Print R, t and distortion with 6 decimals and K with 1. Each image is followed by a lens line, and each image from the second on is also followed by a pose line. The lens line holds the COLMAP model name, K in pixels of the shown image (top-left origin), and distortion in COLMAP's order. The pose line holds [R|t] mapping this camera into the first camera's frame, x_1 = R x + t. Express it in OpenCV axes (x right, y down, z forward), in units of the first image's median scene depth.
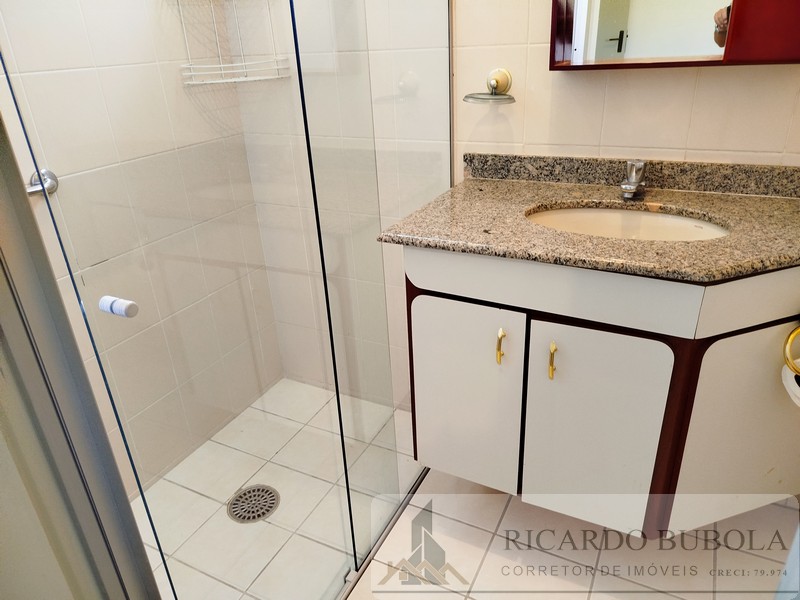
lens RADIAL K [[555.8, 0, 396.8], [0, 555.8, 298.3], [0, 0, 1]] dist [0.032498, -0.021933]
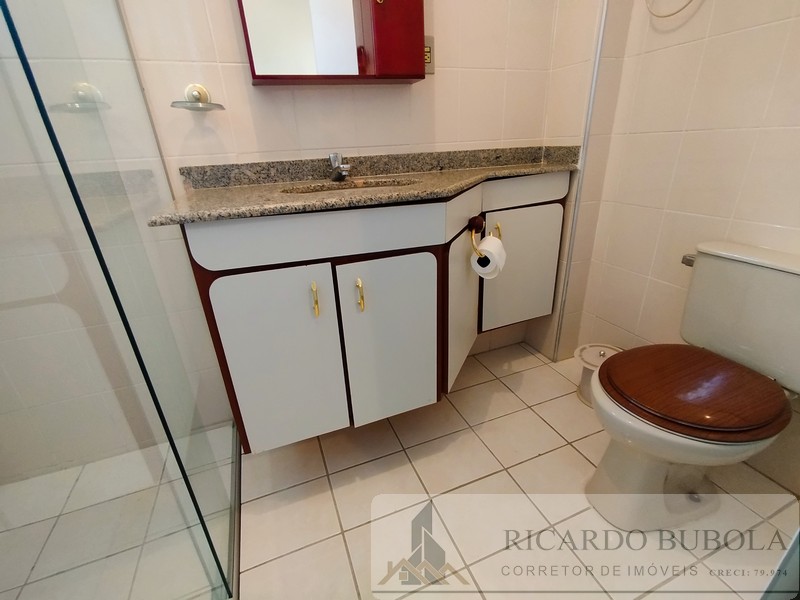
lens RADIAL K [[366.9, 0, 402.4], [0, 366.9, 301.1], [0, 0, 1]] dist [-0.004613, 0.000485]
pose [[0.669490, -0.279346, 0.688295, -0.155808], [0.322690, 0.943969, 0.069238, 0.073715], [-0.669070, 0.175752, 0.722120, 0.279275]]
